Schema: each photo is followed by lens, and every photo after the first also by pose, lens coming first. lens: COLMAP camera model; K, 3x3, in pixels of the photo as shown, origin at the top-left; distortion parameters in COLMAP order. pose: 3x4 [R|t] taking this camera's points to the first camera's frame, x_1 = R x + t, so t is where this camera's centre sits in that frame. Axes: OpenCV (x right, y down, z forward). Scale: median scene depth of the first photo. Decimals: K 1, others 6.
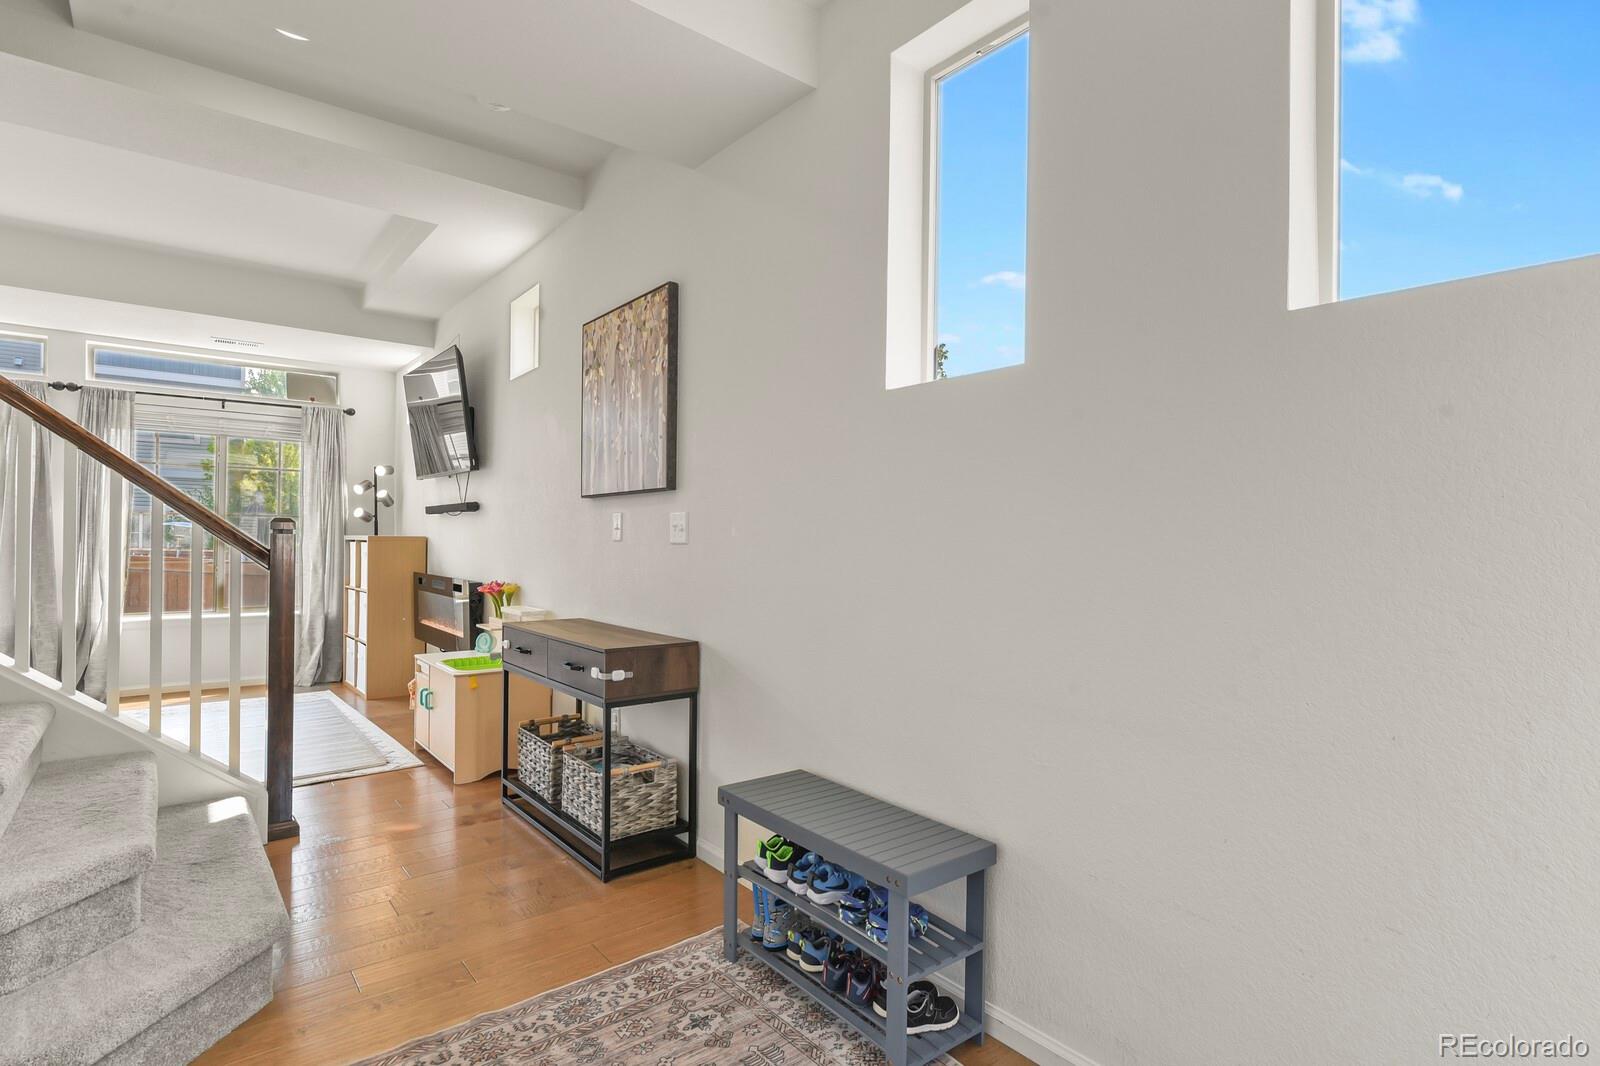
lens RADIAL K [[781.1, 0, 806.2], [0, 781.1, 537.0], [0, 0, 1]] dist [-0.000451, -0.000873]
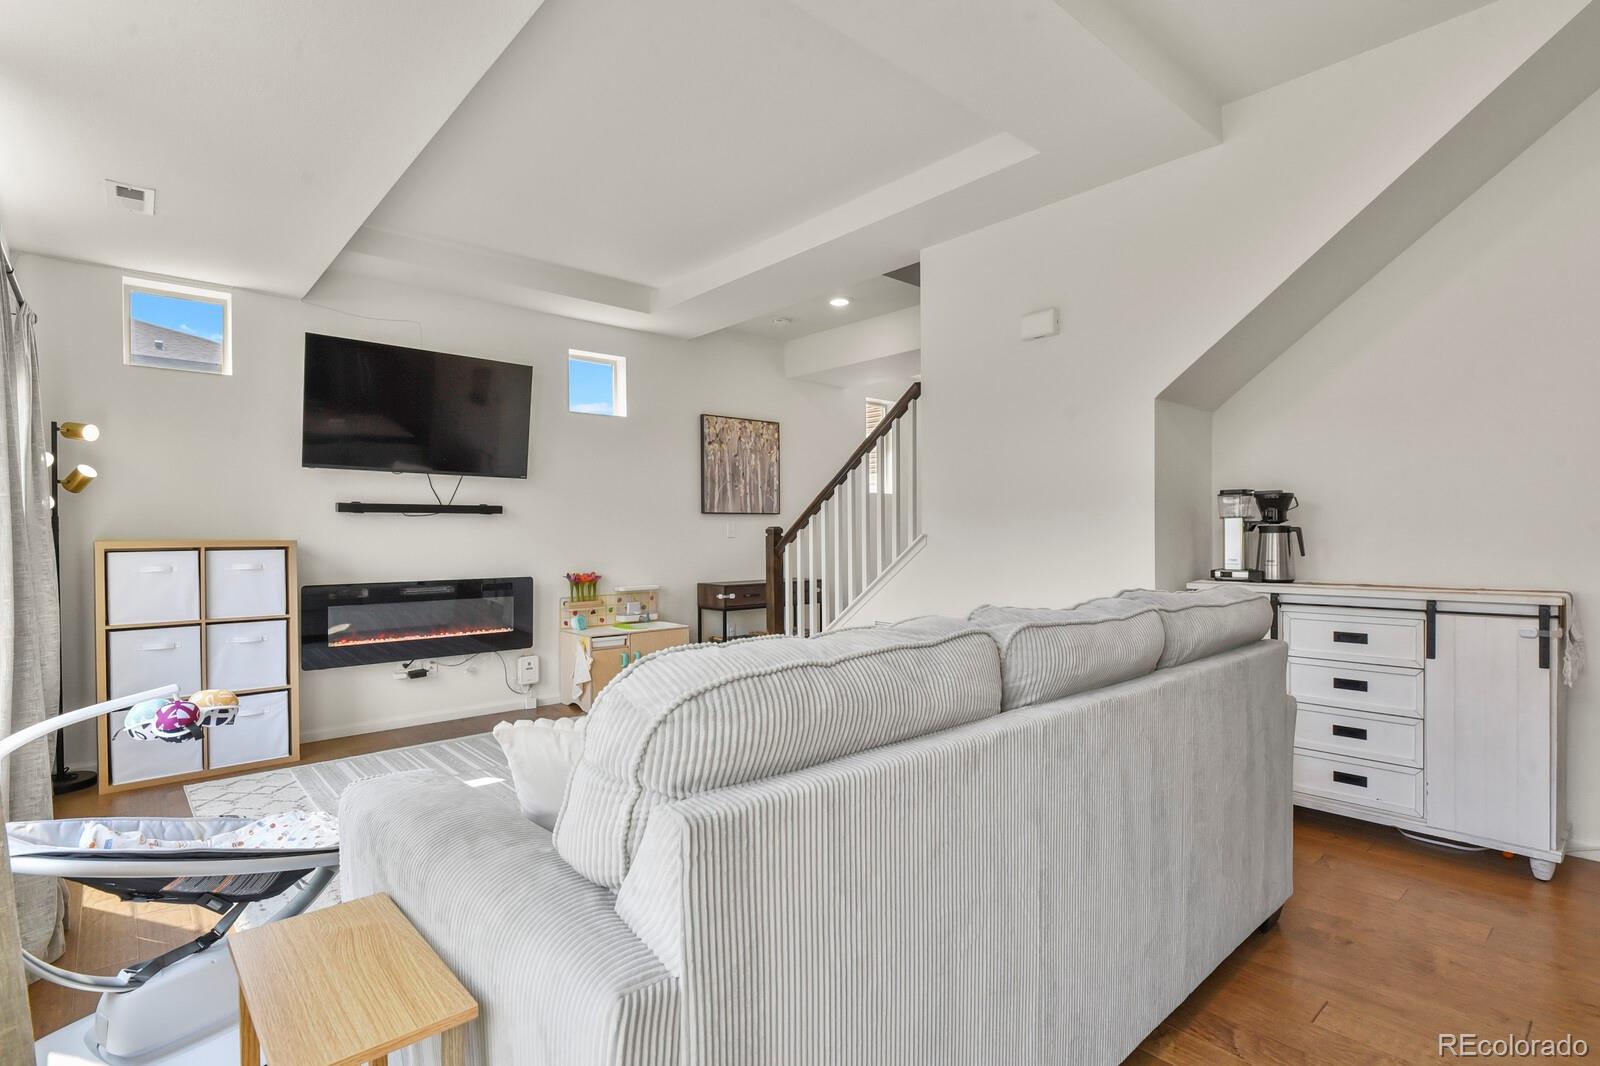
lens RADIAL K [[772.7, 0, 800.0], [0, 772.7, 533.0], [0, 0, 1]] dist [-0.001651, -0.000503]
pose [[-0.033177, -0.004256, 0.999440, -2.069713], [0.005542, 0.999975, 0.004442, -0.013516], [-0.999434, 0.005686, -0.033153, 0.866316]]
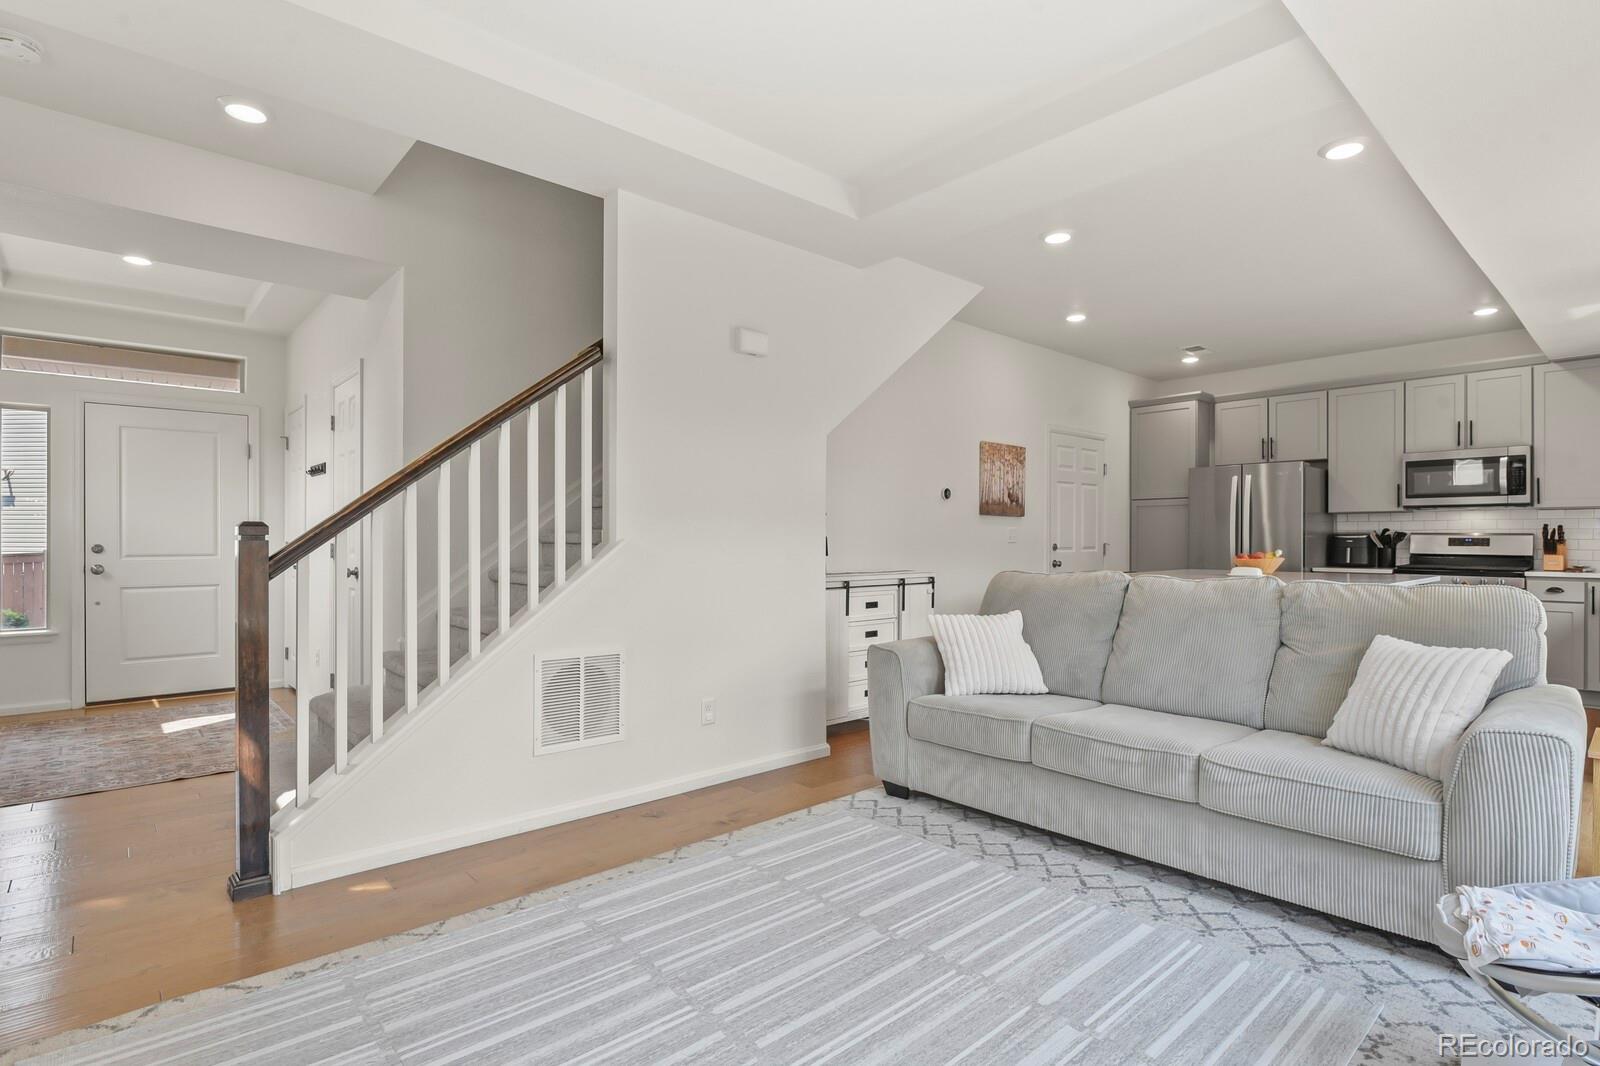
lens RADIAL K [[792.3, 0, 799.4], [0, 792.3, 538.0], [0, 0, 1]] dist [-0.012193, -0.000967]
pose [[-0.999649, -0.009210, -0.024843, -1.059124], [-0.009155, 0.999955, -0.002315, -0.006260], [0.024863, -0.002086, -0.999689, 1.658363]]
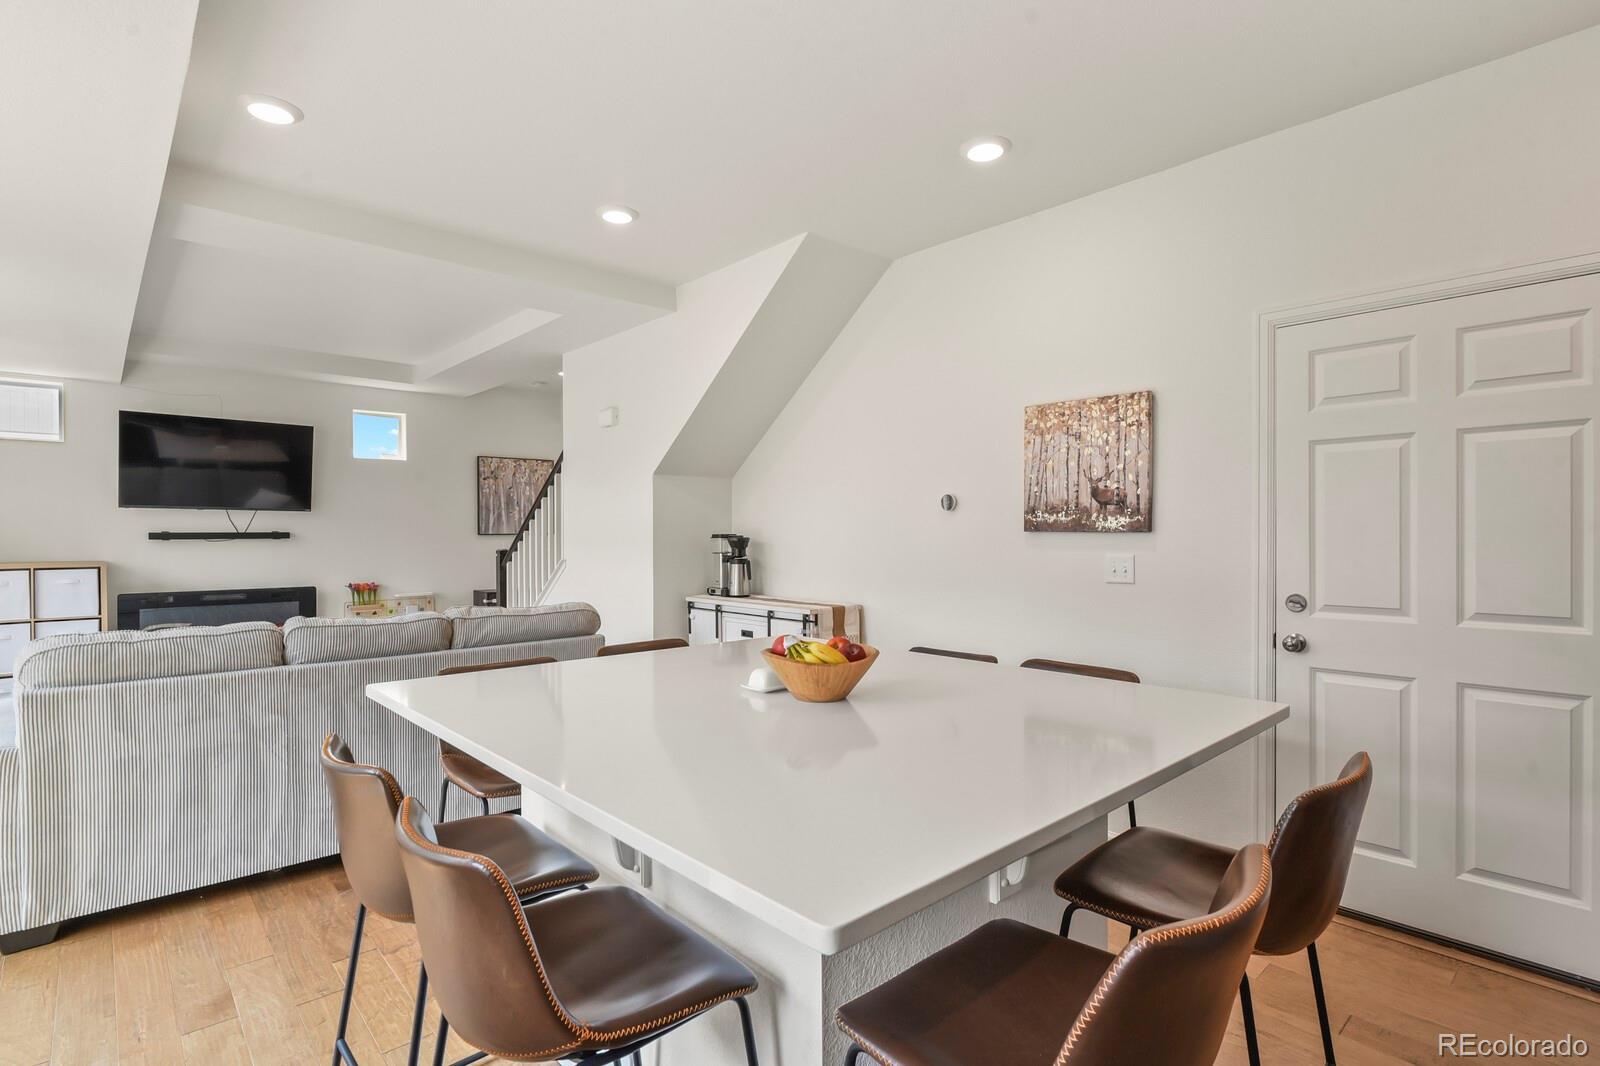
lens RADIAL K [[781.1, 0, 806.2], [0, 781.1, 537.0], [0, 0, 1]] dist [-0.000451, -0.000873]
pose [[-0.041675, -0.014337, 0.999028, -2.587984], [0.001418, 0.999895, 0.014408, -0.076844], [-0.999130, 0.002017, -0.041650, 0.177046]]
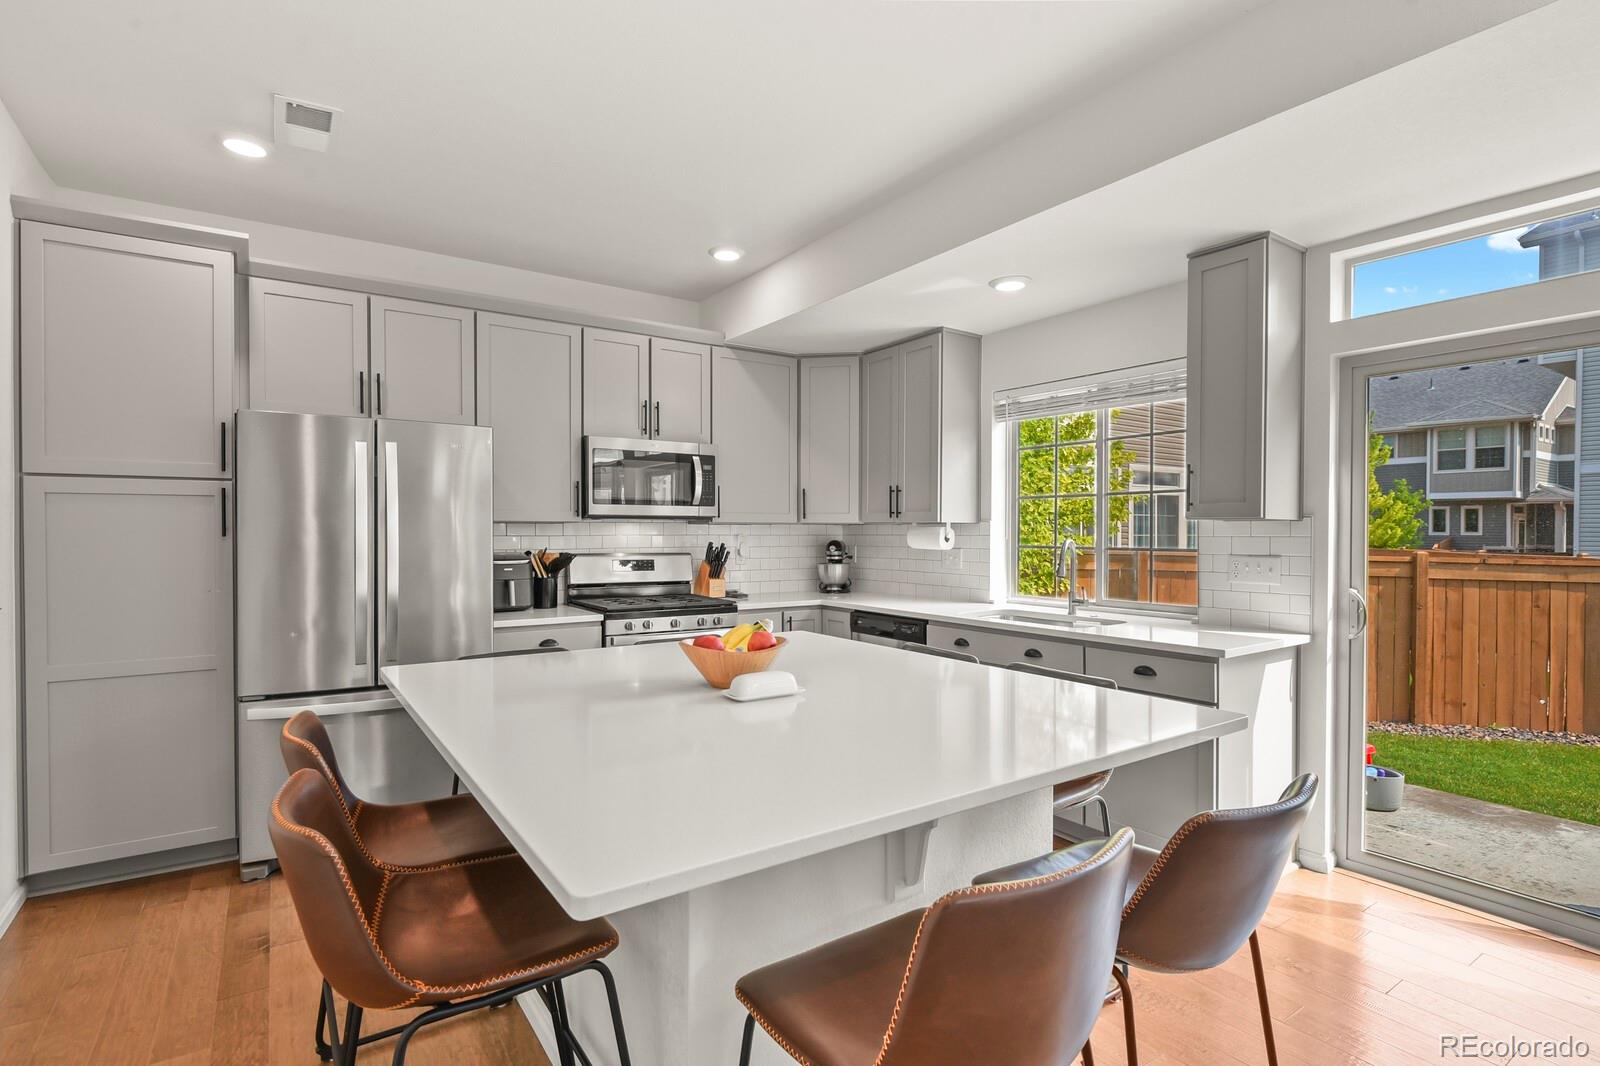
lens RADIAL K [[781.1, 0, 806.2], [0, 781.1, 537.0], [0, 0, 1]] dist [-0.000451, -0.000873]
pose [[-0.091205, 0.000853, -0.995832, -1.349330], [-0.000501, 0.999999, 0.000903, -0.067220], [0.995832, 0.000582, -0.091204, 0.262350]]
